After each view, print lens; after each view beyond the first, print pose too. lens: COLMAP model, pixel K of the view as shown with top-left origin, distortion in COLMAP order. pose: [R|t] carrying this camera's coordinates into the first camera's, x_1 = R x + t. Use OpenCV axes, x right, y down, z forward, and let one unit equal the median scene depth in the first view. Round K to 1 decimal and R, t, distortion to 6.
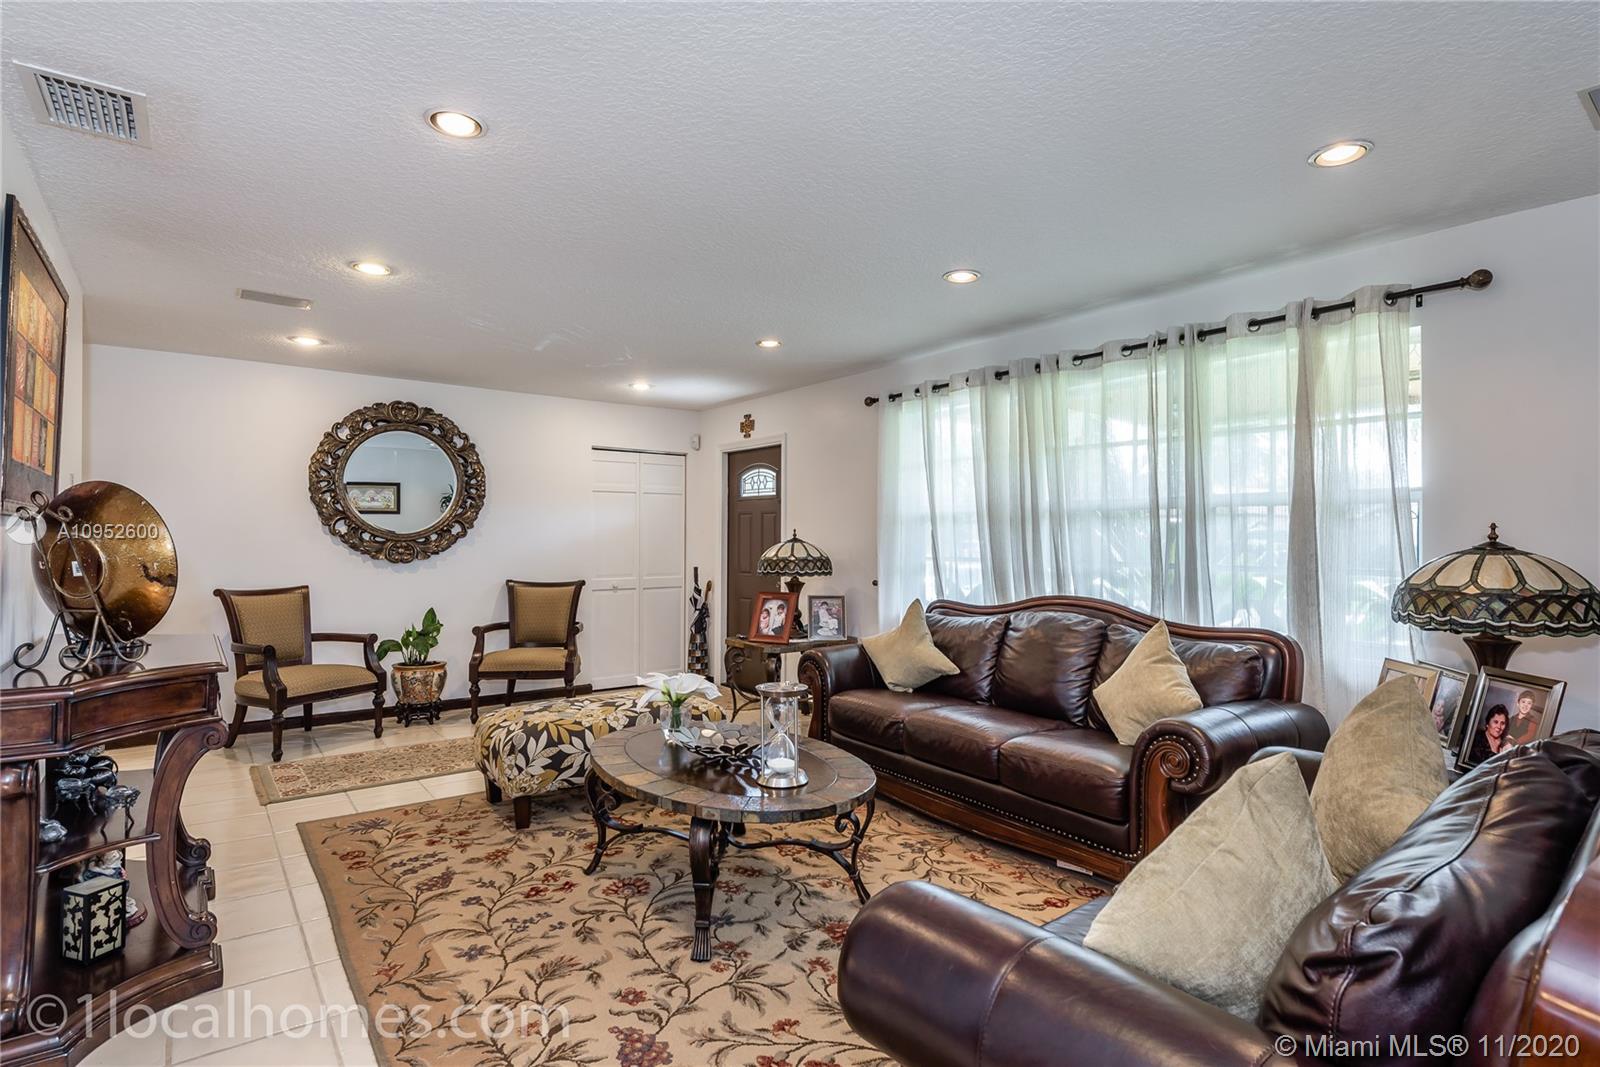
lens RADIAL K [[794.3, 0, 807.2], [0, 794.3, 540.3], [0, 0, 1]] dist [-0.019679, -0.000411]
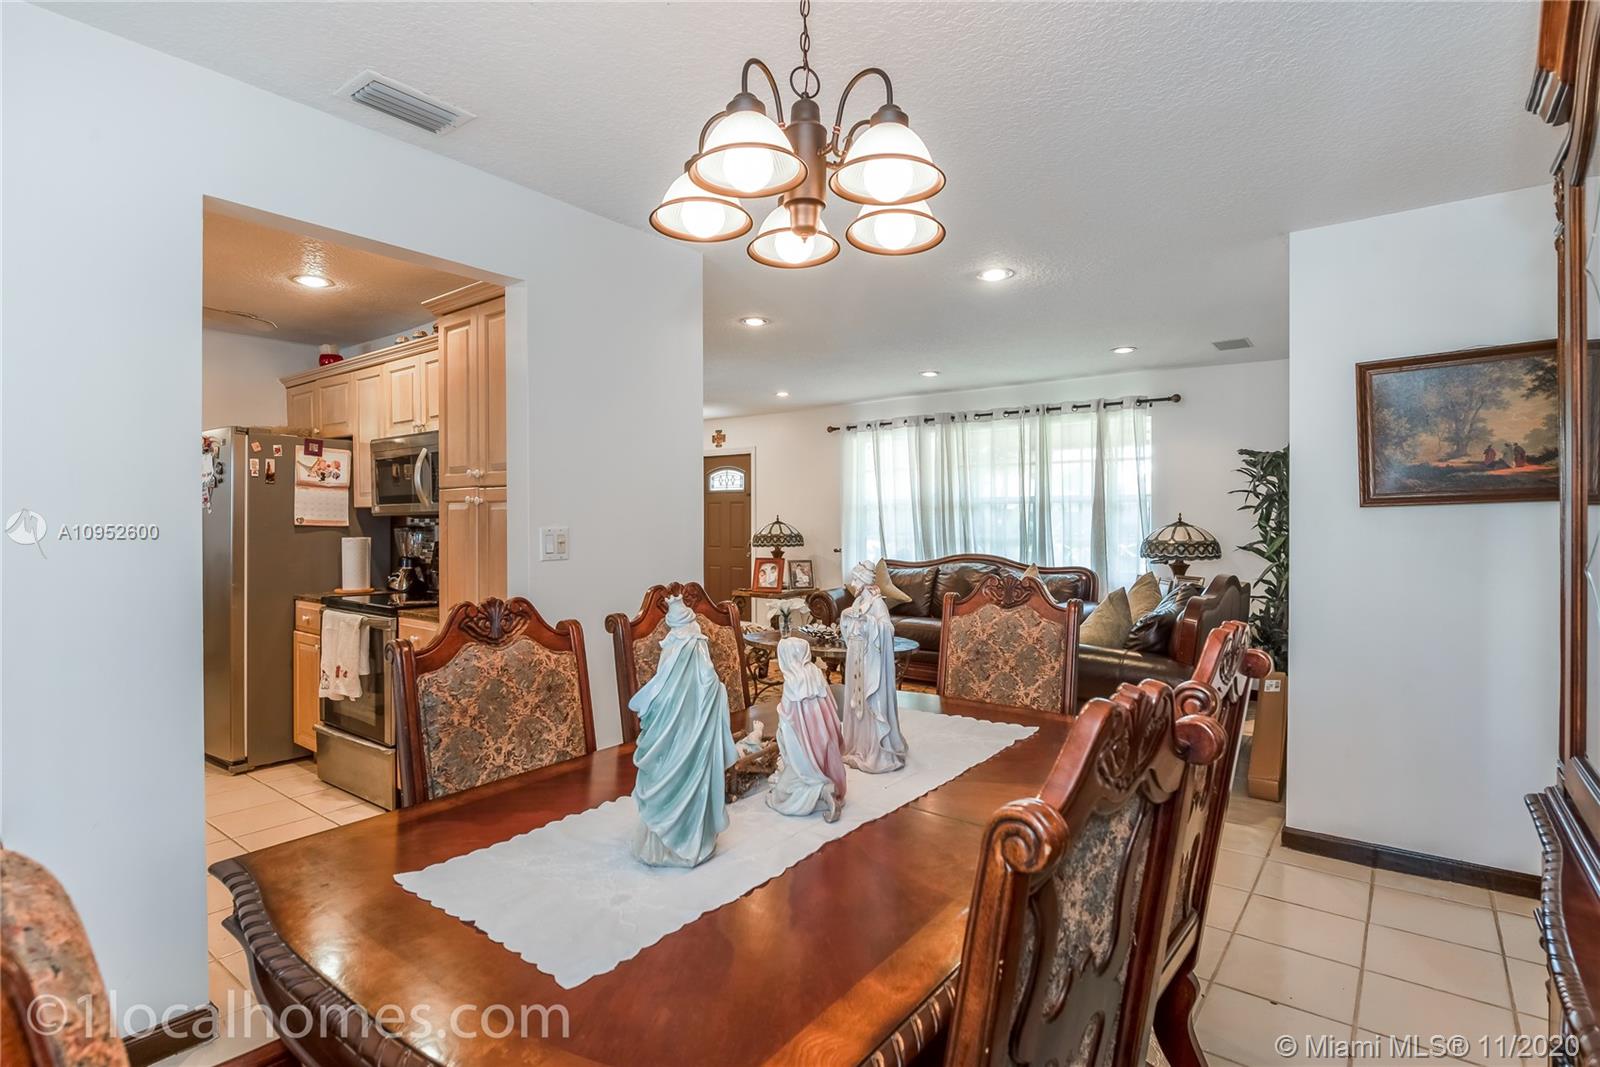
lens RADIAL K [[790.0, 0, 800.0], [0, 790.0, 533.5], [0, 0, 1]] dist [-0.025802, -0.000468]
pose [[0.969812, -0.011205, 0.243597, -0.448118], [0.007637, 0.999849, 0.015588, -0.003068], [-0.243735, -0.013257, 0.969751, -0.564274]]
